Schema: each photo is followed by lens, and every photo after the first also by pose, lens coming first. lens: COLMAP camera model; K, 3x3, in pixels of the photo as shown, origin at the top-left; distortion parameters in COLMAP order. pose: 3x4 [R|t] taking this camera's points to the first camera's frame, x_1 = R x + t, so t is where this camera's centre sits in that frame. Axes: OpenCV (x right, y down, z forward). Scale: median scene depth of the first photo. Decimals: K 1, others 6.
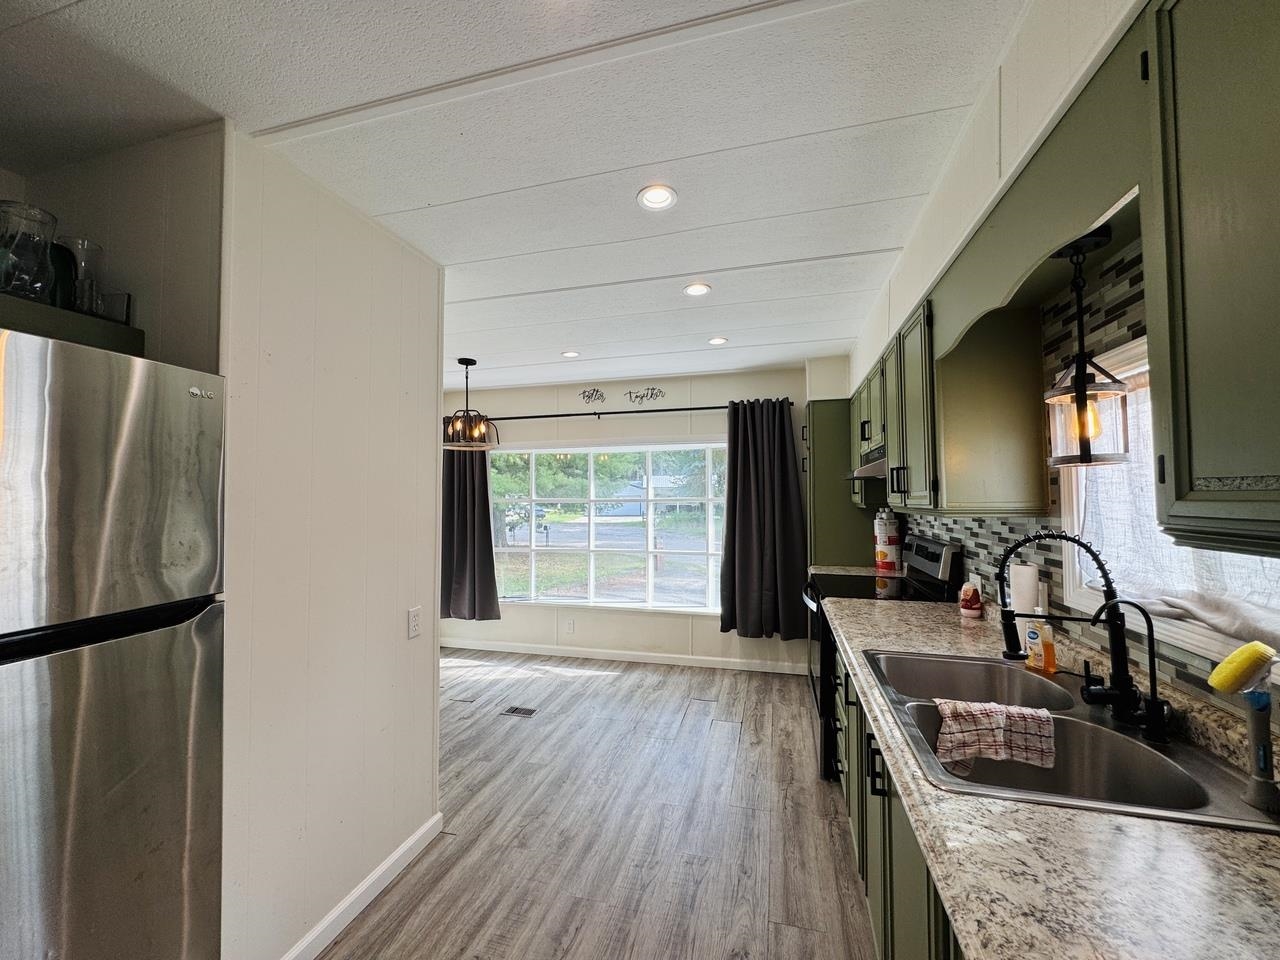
lens RADIAL K [[512.0, 0, 636.9], [0, 512.0, 480.5], [0, 0, 1]] dist [-0.000805, -0.000216]
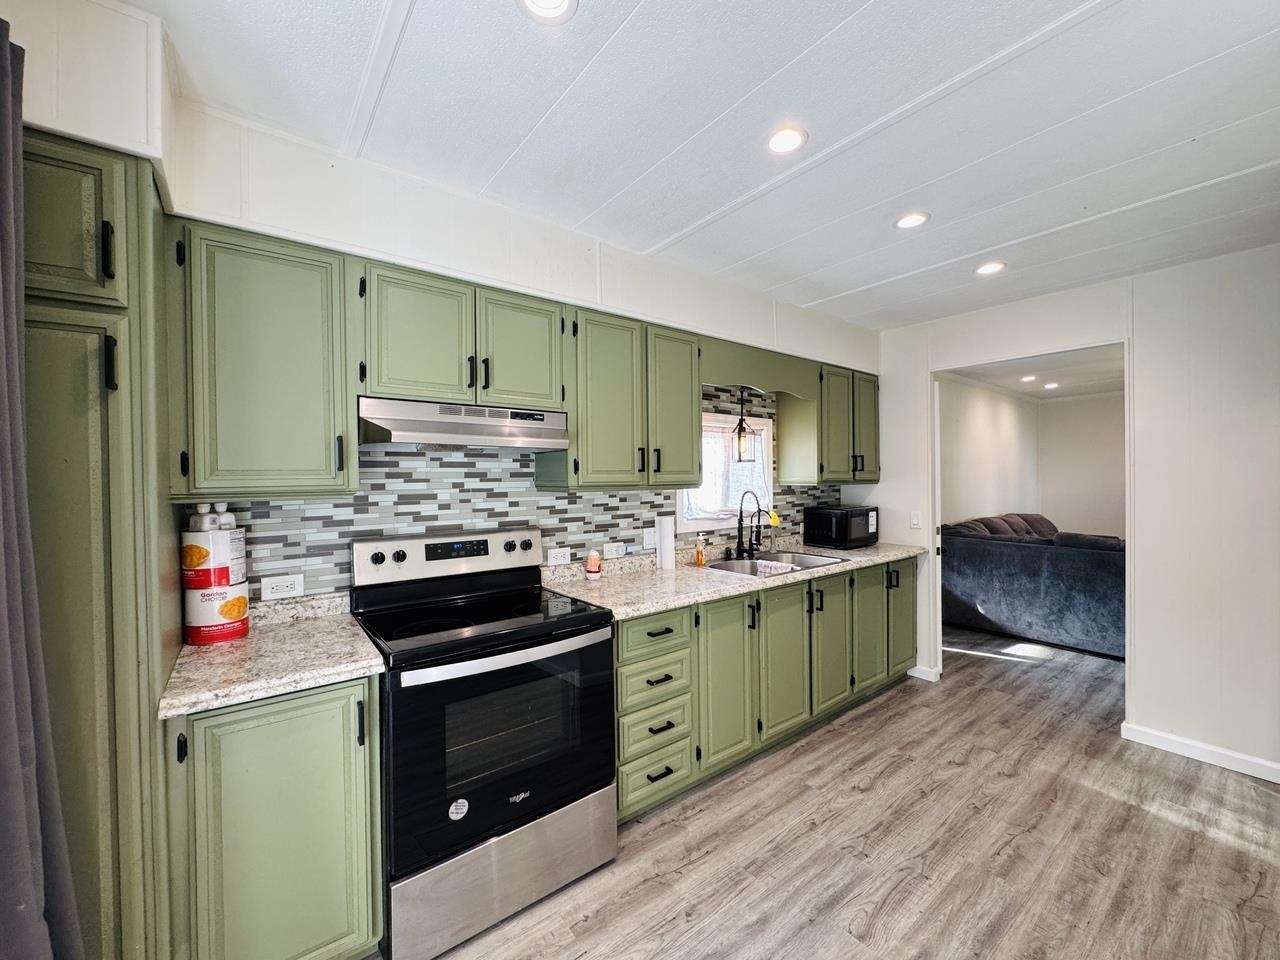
lens RADIAL K [[512.0, 0, 636.9], [0, 512.0, 480.5], [0, 0, 1]] dist [-0.000805, -0.000216]
pose [[-0.800226, 0.010024, 0.599614, -0.099993], [-0.005345, 0.999701, -0.023846, 0.053949], [-0.599674, -0.022287, -0.799934, 1.466763]]
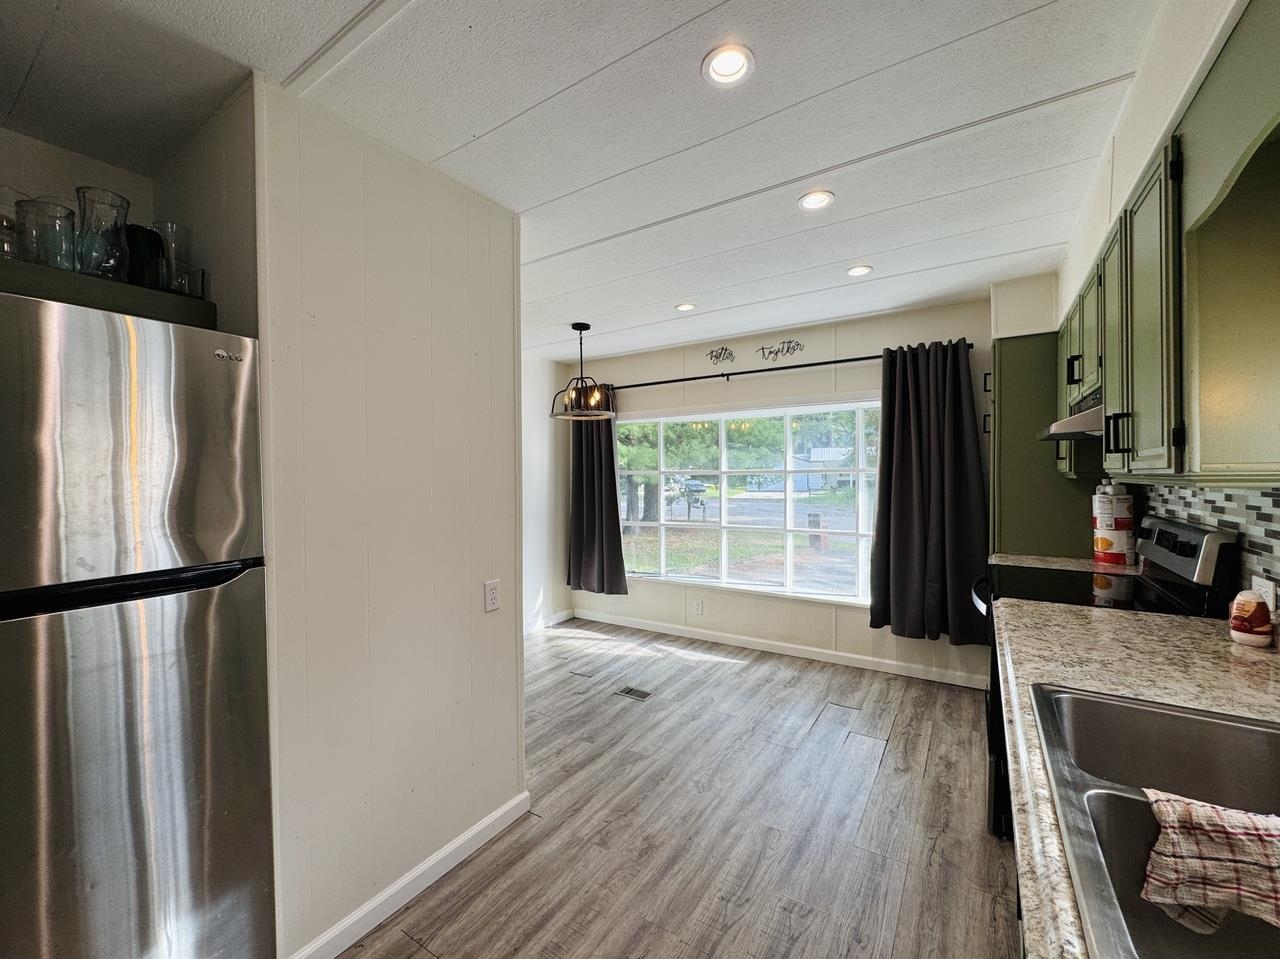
lens RADIAL K [[523.3, 0, 640.0], [0, 523.3, 479.5], [0, 0, 1]] dist [-0.002458, 0.000196]
pose [[0.952951, -0.000245, -0.303125, 0.094415], [0.014395, 0.998908, 0.044447, 0.015334], [0.302783, -0.046720, 0.951914, 0.121255]]
